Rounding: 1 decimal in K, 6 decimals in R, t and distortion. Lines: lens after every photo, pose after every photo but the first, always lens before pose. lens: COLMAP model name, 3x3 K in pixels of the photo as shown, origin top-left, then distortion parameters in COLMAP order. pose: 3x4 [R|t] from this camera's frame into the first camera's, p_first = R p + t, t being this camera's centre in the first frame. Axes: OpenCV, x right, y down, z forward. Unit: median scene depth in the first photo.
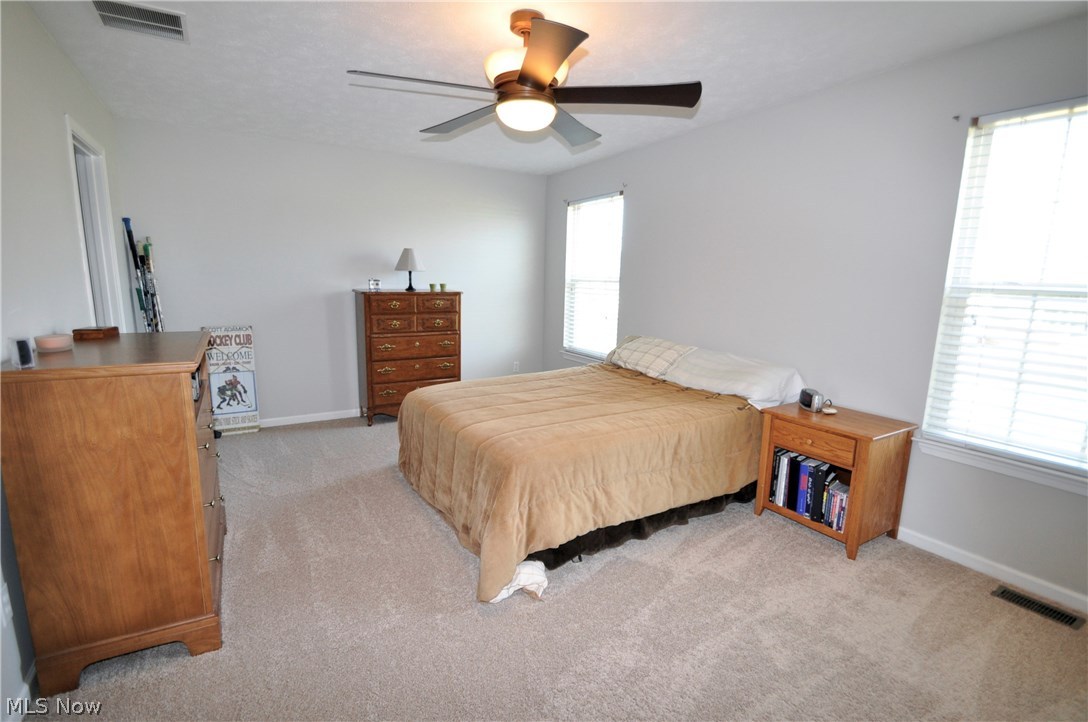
lens RADIAL K [[485.6, 0, 523.3], [0, 485.6, 367.4], [0, 0, 1]] dist [0.012568, -0.009153]
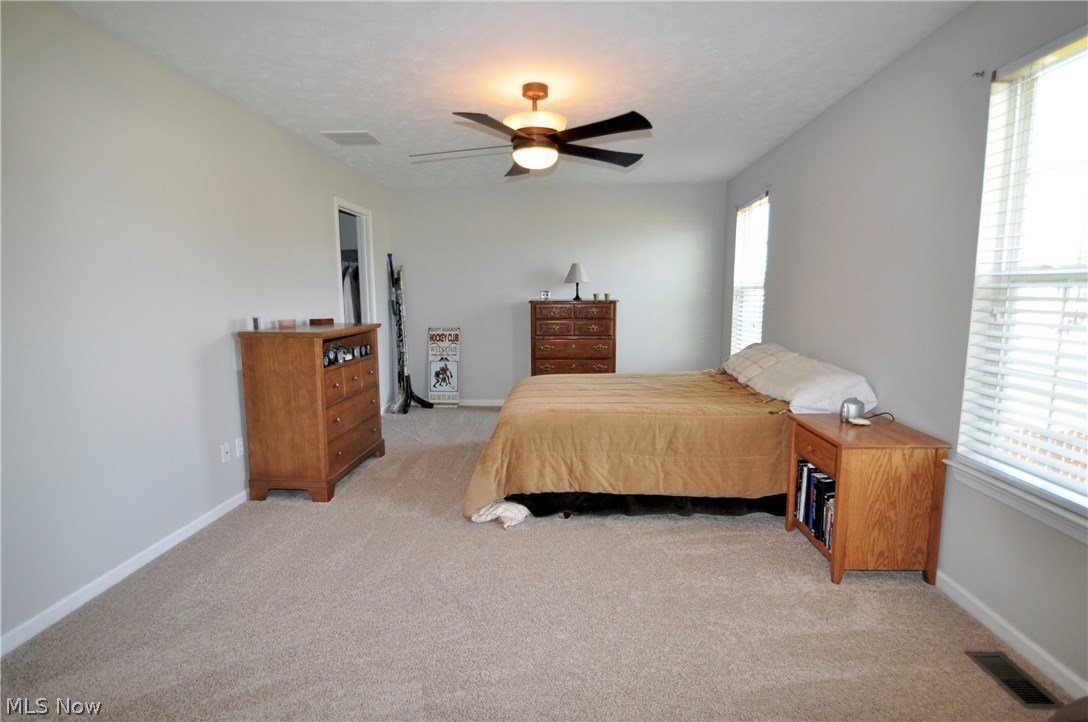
lens RADIAL K [[517.1, 0, 544.6], [0, 517.1, 368.0], [0, 0, 1]] dist [-0.001710, -0.008581]
pose [[0.840368, 0.055091, -0.539209, 0.661579], [-0.078728, 0.996678, -0.020868, 0.058524], [0.536268, 0.059988, 0.841914, -0.095830]]
